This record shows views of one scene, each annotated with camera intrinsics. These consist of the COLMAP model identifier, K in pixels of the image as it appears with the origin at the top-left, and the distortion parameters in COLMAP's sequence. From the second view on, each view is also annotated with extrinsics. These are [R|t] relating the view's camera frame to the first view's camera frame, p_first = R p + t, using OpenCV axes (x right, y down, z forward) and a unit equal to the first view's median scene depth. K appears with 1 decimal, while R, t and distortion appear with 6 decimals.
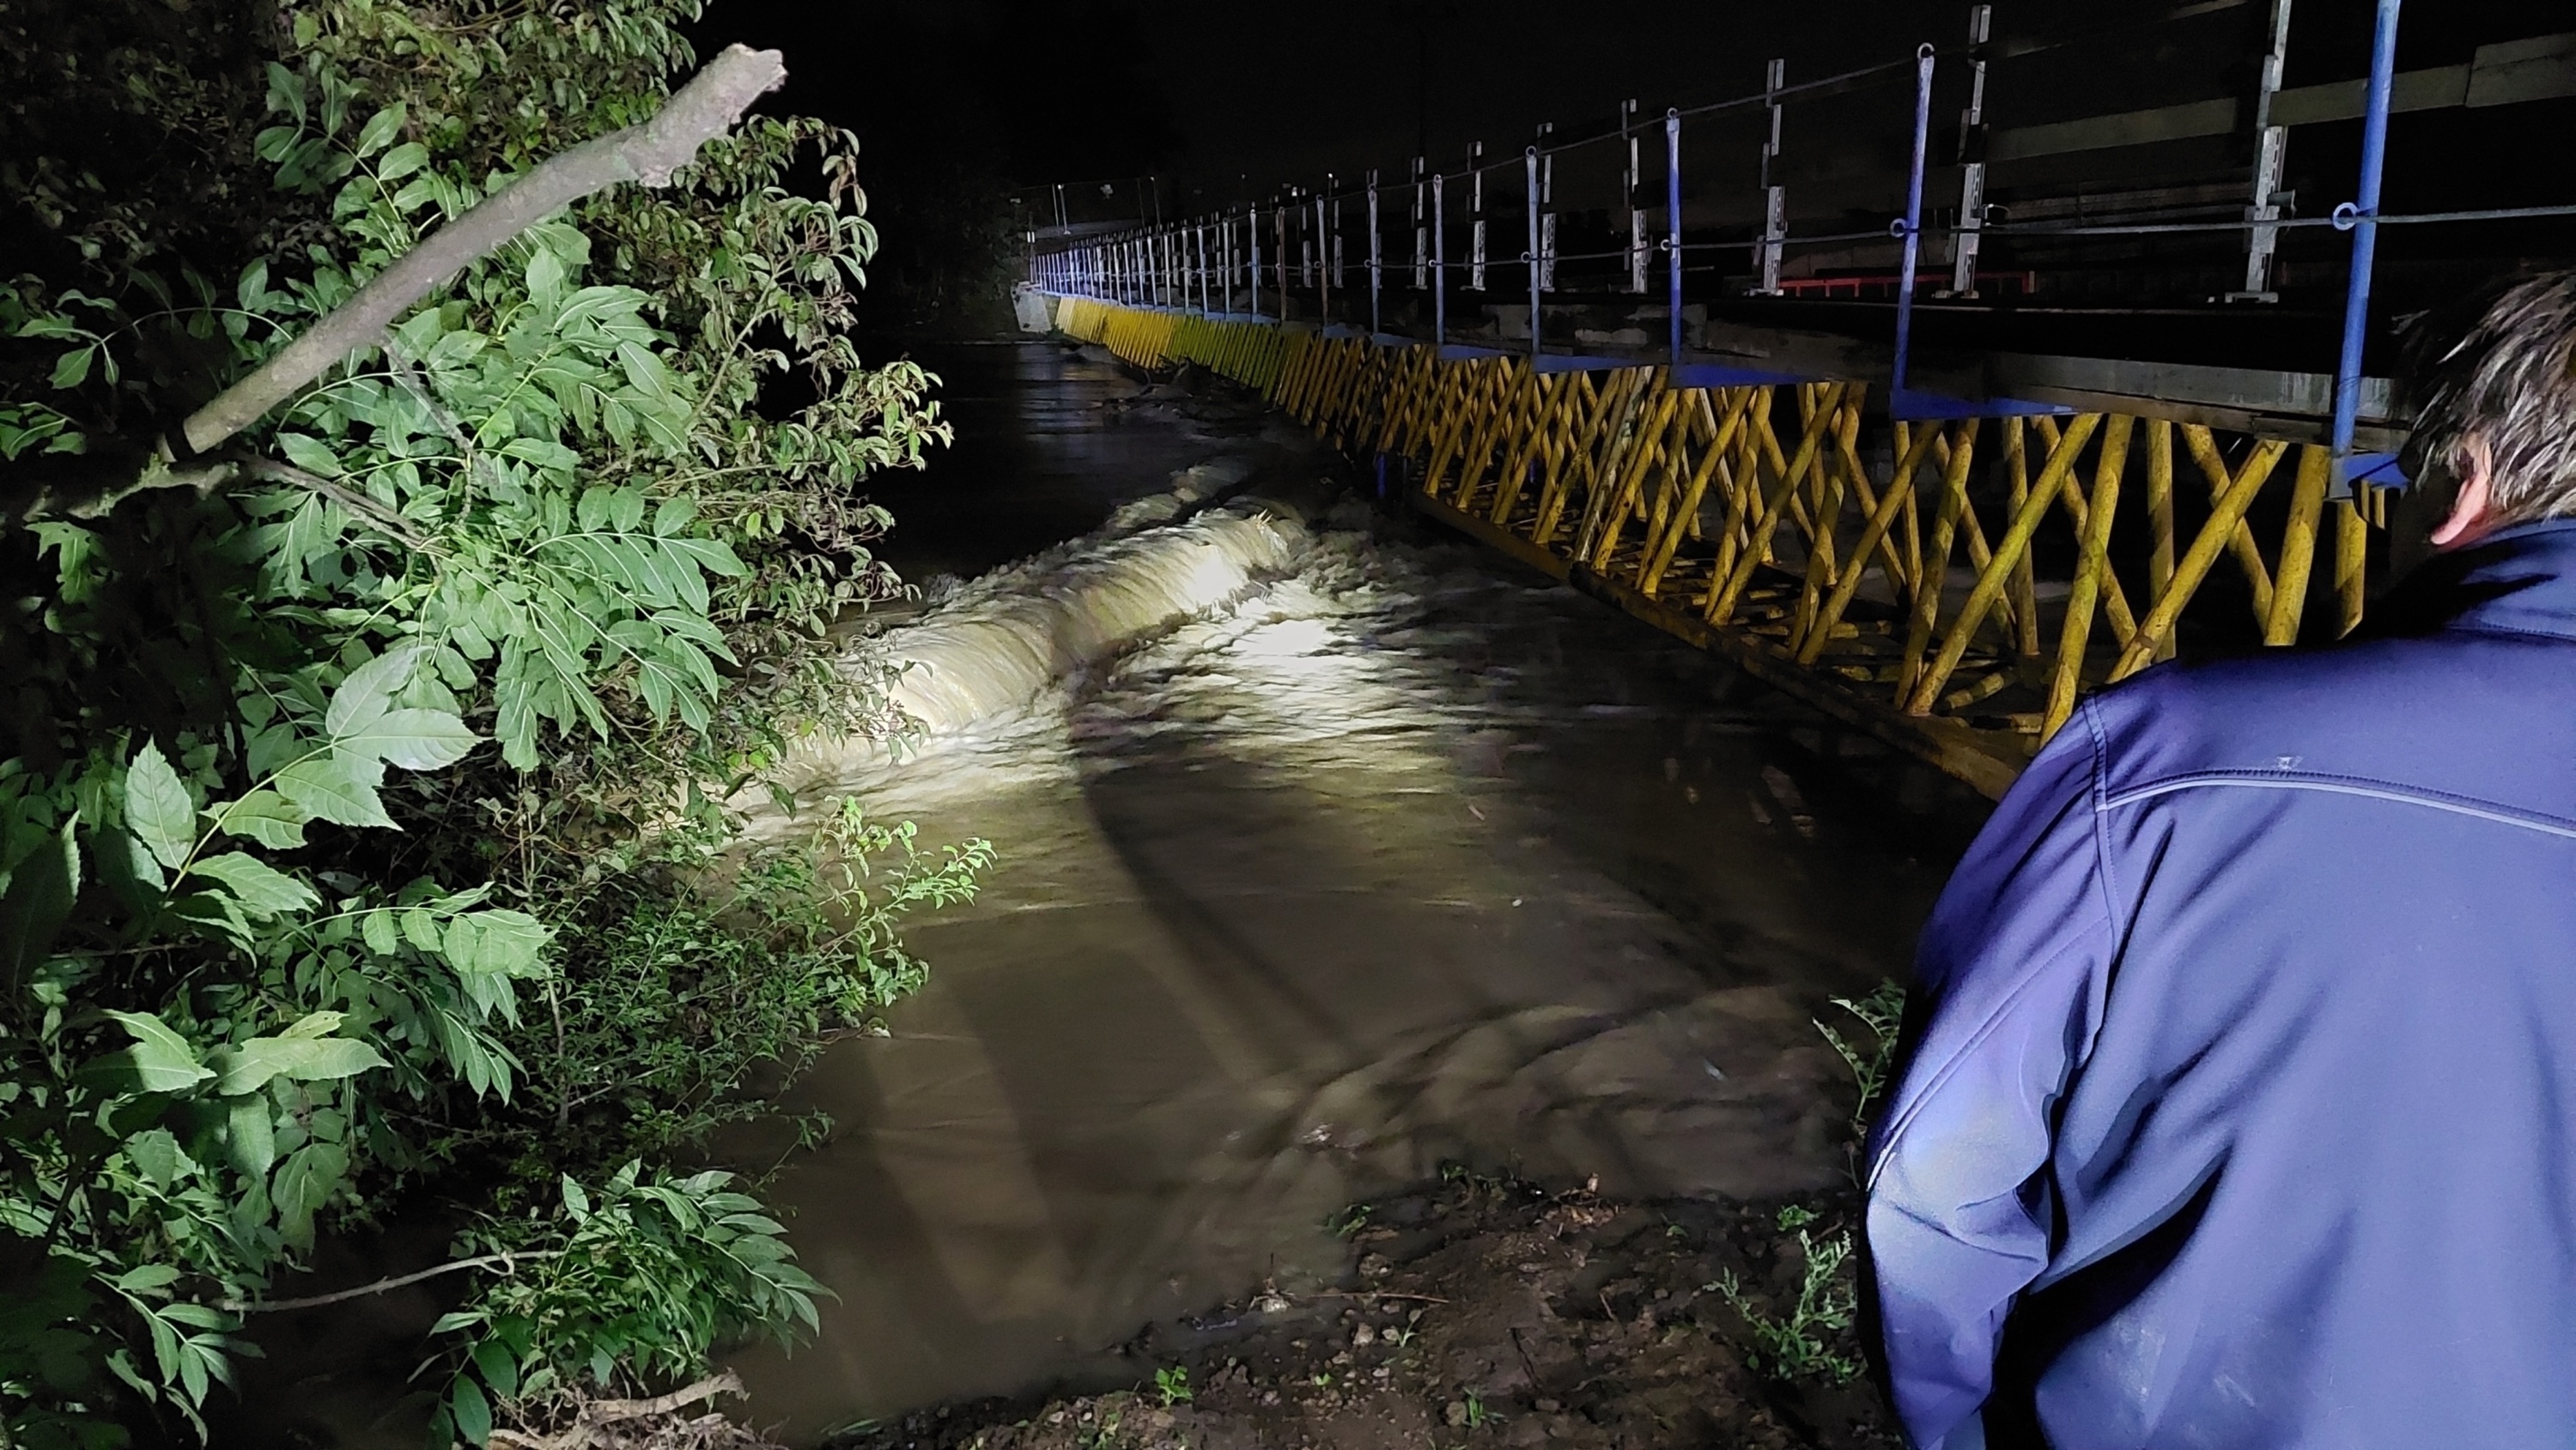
lens RADIAL K [[1879.1, 0, 1300.1], [0, 1879.1, 728.9], [0, 0, 1]] dist [0.071362, -0.098758]
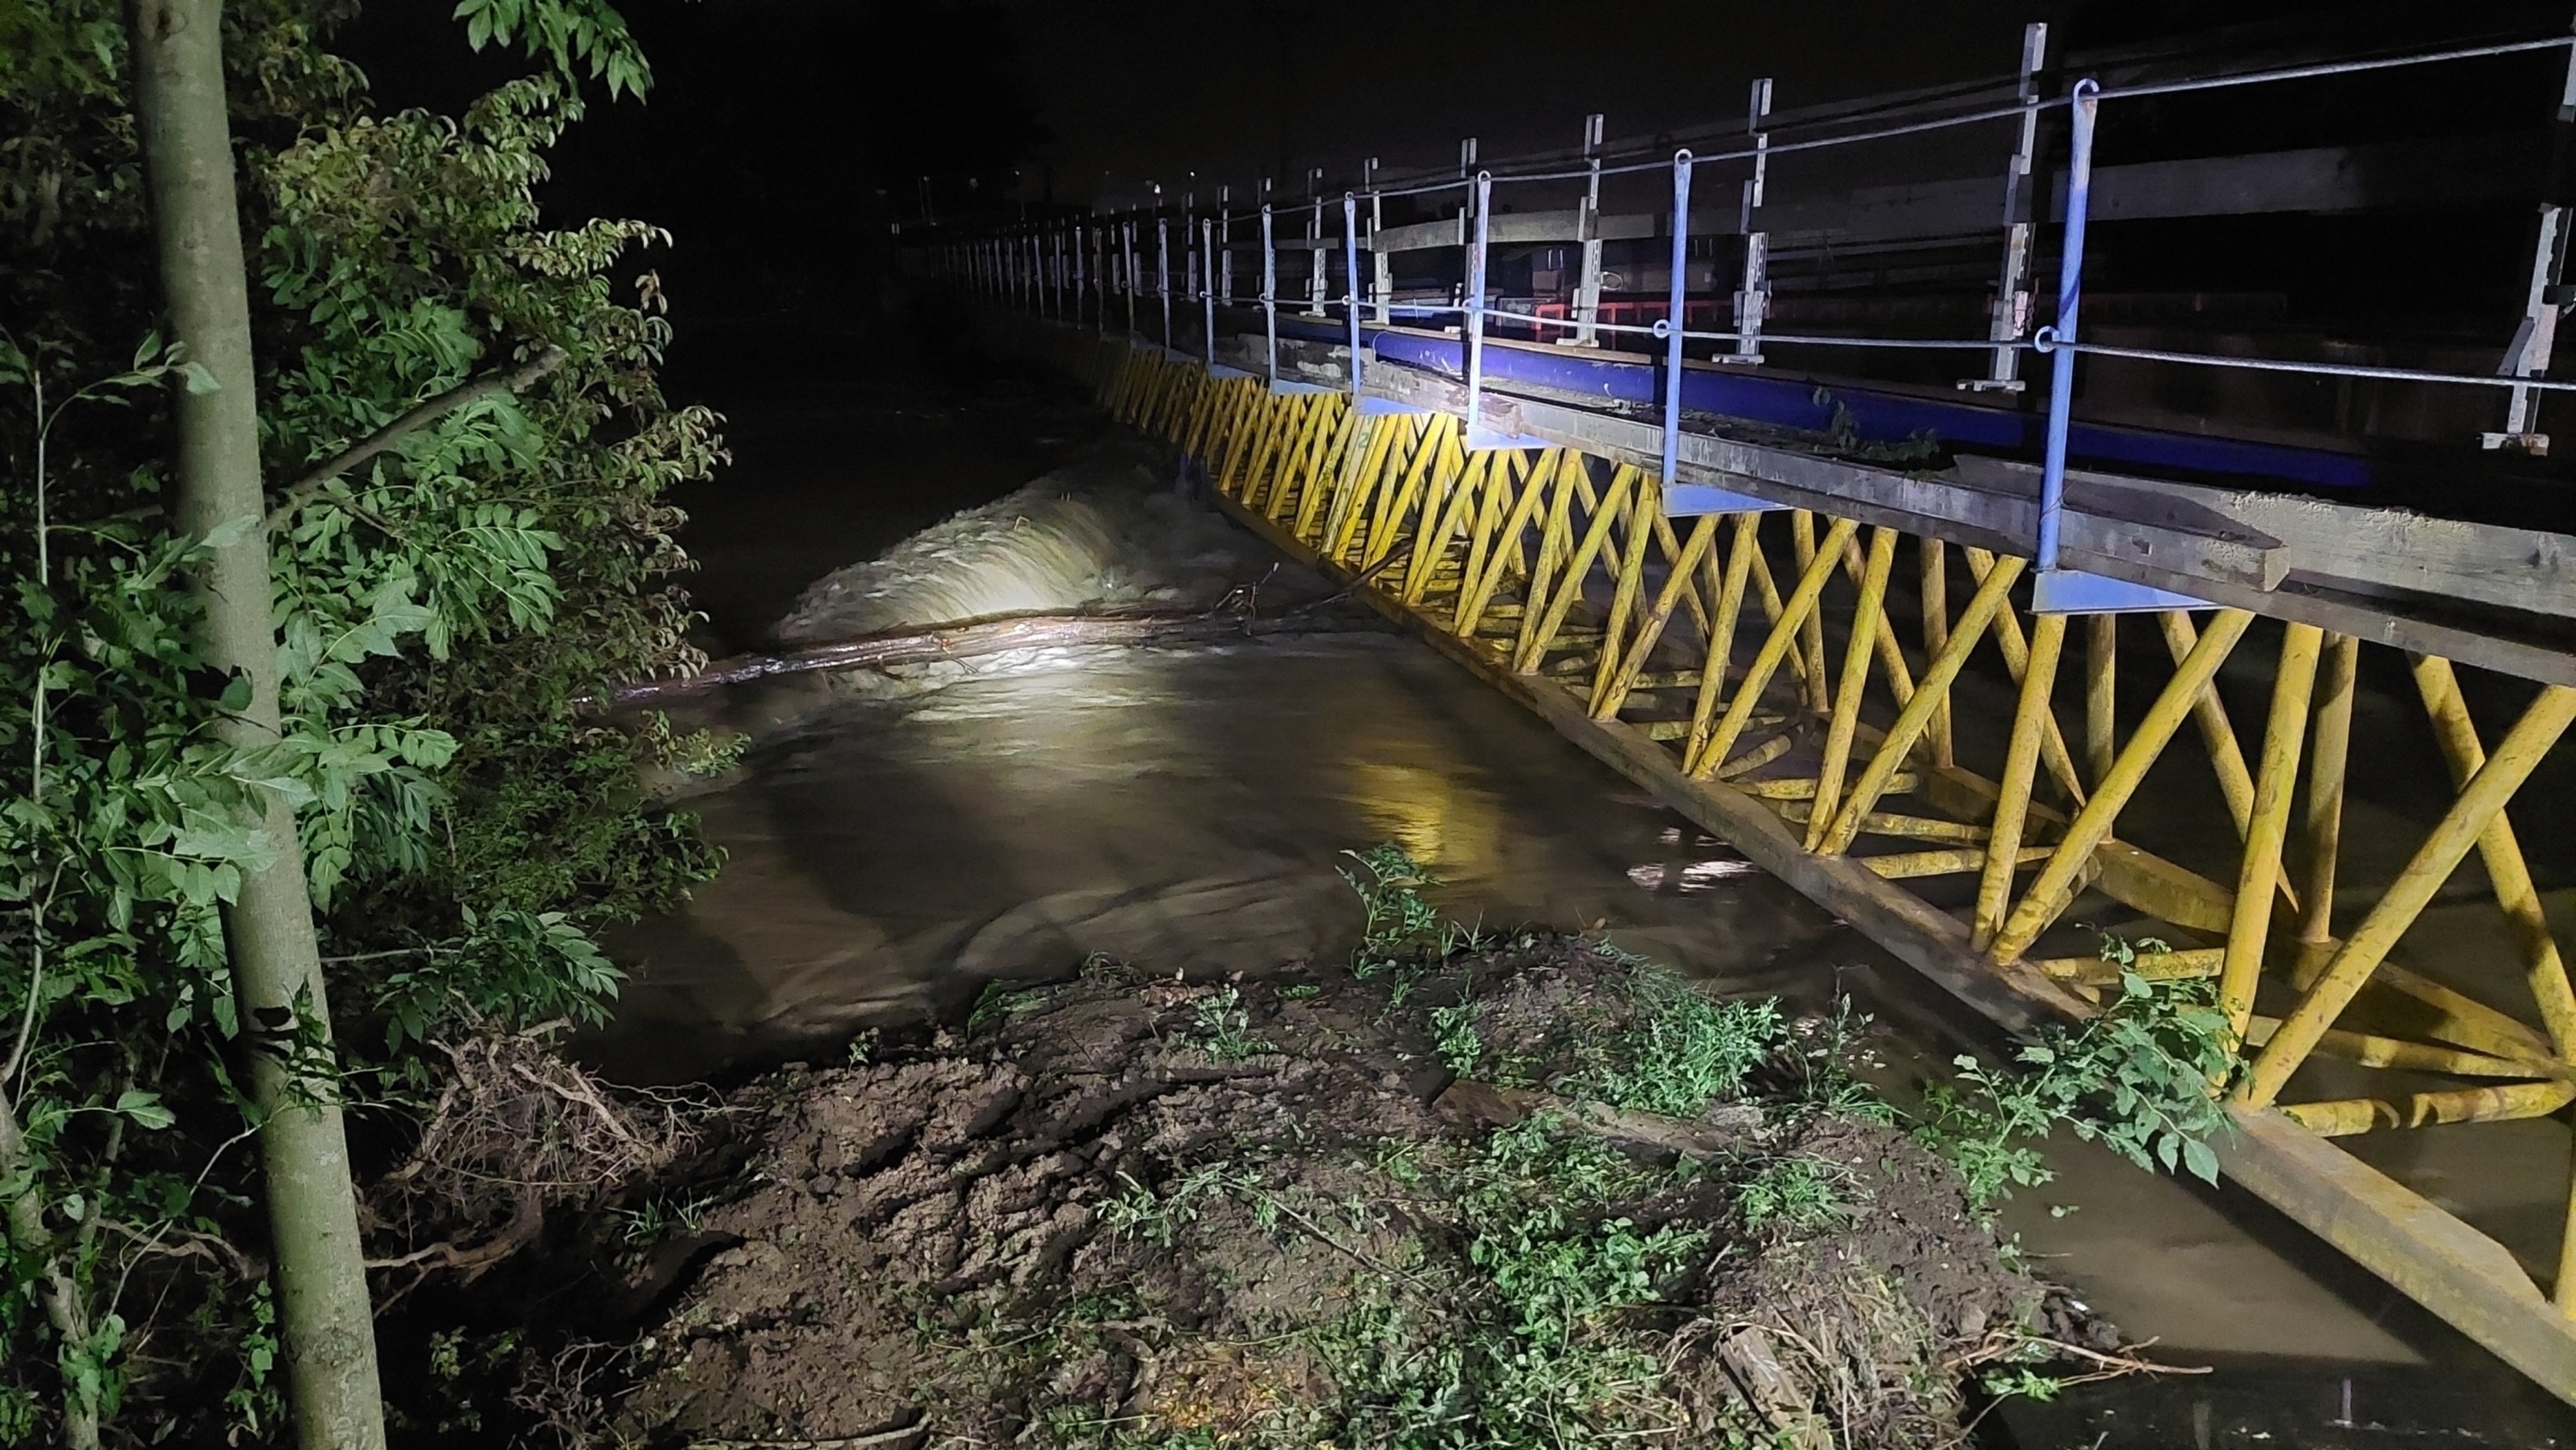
lens RADIAL K [[1893.2, 0, 1302.6], [0, 1893.2, 699.5], [0, 0, 1]] dist [0.072805, -0.067717]
pose [[0.997672, 0.005003, 0.068009, 0.155269], [-0.004257, 0.999929, -0.011103, 0.043859], [-0.068060, 0.010787, 0.997623, -0.487513]]
